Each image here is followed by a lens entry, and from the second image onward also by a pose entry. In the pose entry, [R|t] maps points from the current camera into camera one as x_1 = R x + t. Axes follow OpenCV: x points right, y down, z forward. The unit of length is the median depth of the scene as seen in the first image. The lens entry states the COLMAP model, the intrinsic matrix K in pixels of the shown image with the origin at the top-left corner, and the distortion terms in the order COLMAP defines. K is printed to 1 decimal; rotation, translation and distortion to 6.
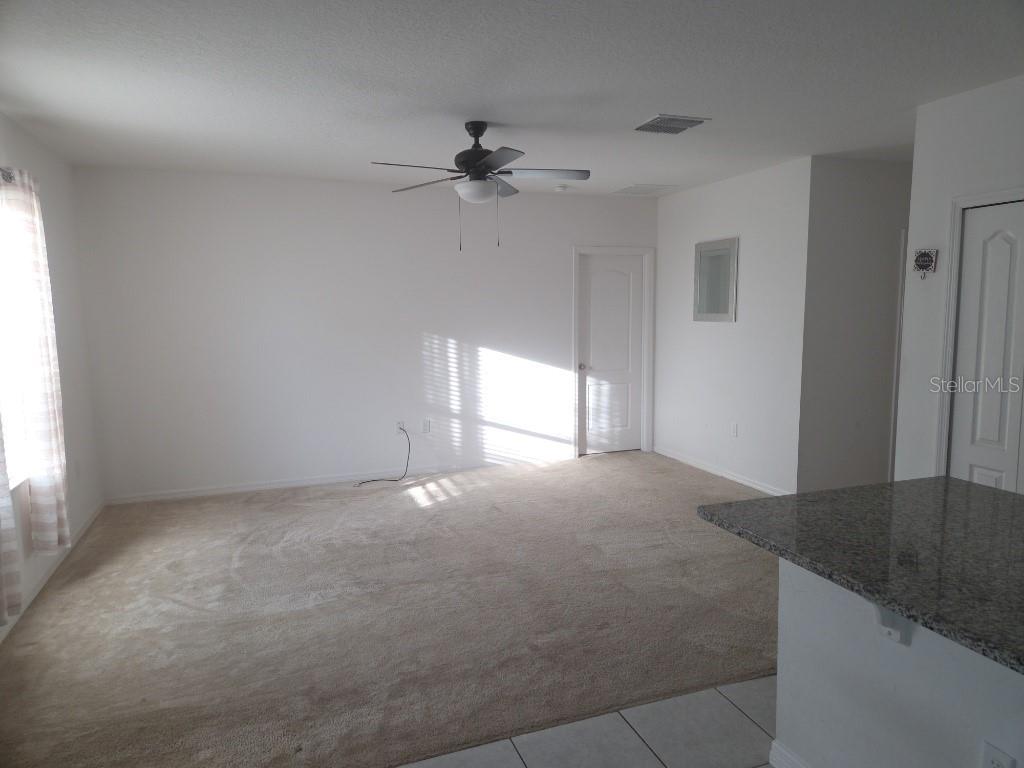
lens RADIAL K [[680.3, 0, 510.5], [0, 680.3, 376.2], [0, 0, 1]] dist [0.035890, -0.044050]
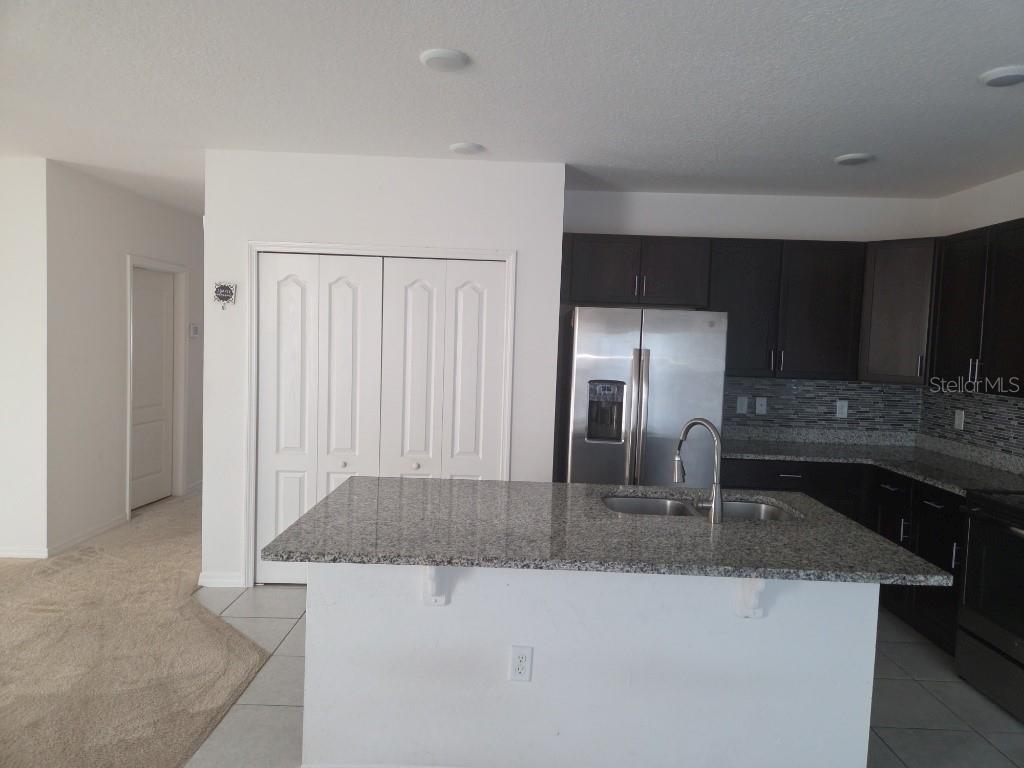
lens RADIAL K [[680.3, 0, 492.4], [0, 680.3, 372.7], [0, 0, 1]] dist [0.035890, -0.044050]
pose [[0.353889, -0.029138, 0.934834, -0.489036], [0.073398, 0.997297, 0.003299, -0.025268], [-0.932403, 0.067448, 0.355071, 0.407068]]
